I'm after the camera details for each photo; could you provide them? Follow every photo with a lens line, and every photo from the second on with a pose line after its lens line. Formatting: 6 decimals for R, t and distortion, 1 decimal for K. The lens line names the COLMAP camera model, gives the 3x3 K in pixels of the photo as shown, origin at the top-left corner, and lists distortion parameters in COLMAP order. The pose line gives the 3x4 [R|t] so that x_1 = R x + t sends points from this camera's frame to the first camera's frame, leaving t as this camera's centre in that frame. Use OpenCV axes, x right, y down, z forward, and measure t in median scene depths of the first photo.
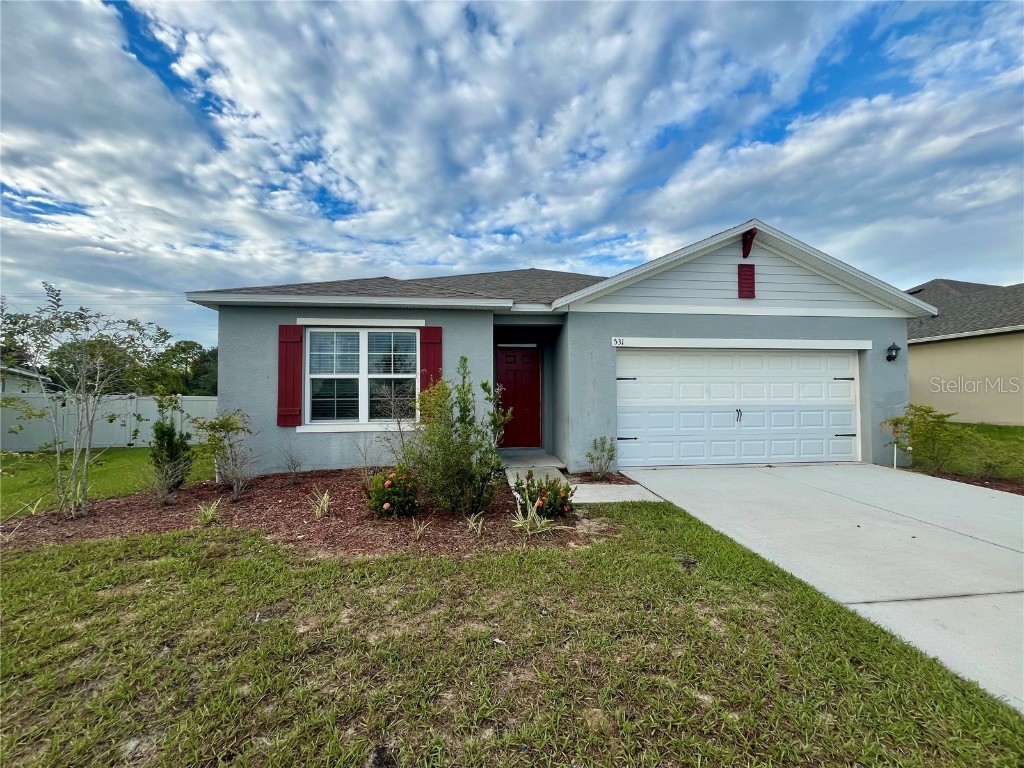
lens RADIAL K [[414.7, 0, 509.6], [0, 414.7, 383.6], [0, 0, 1]] dist [-0.001717, -0.000349]
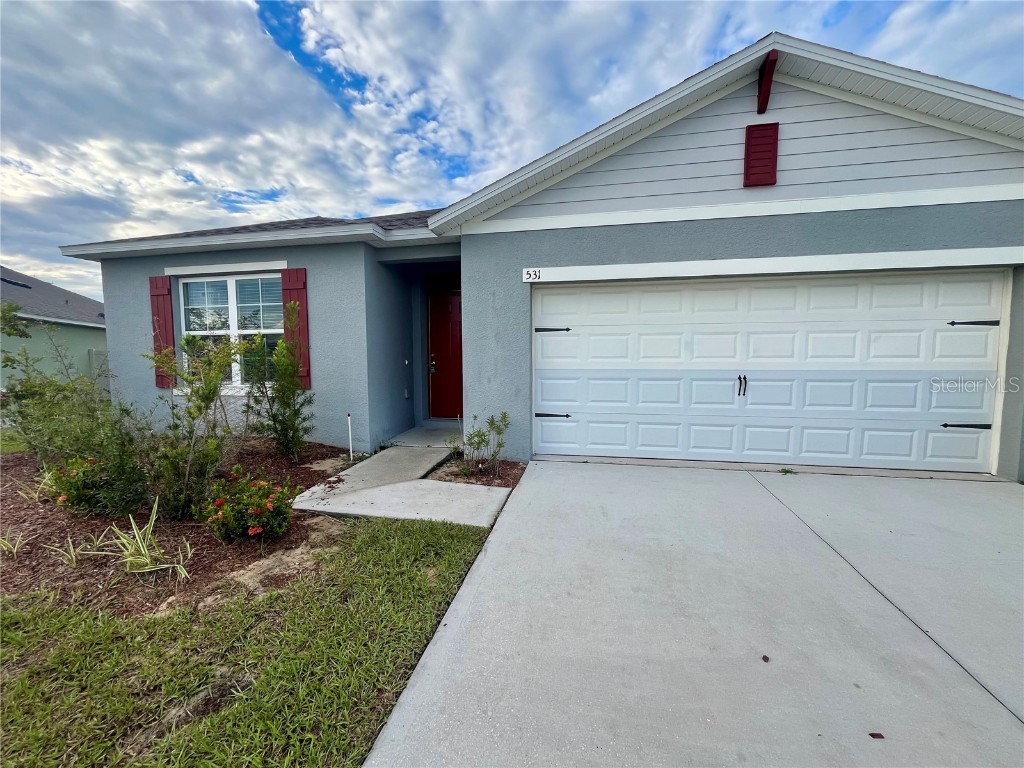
lens RADIAL K [[414.7, 0, 509.6], [0, 414.7, 383.6], [0, 0, 1]] dist [-0.001717, -0.000349]
pose [[0.951169, 0.023201, -0.307797, 0.422563], [0.011364, 0.993863, 0.110033, 0.000612], [0.308461, -0.108158, 0.945068, 0.312451]]
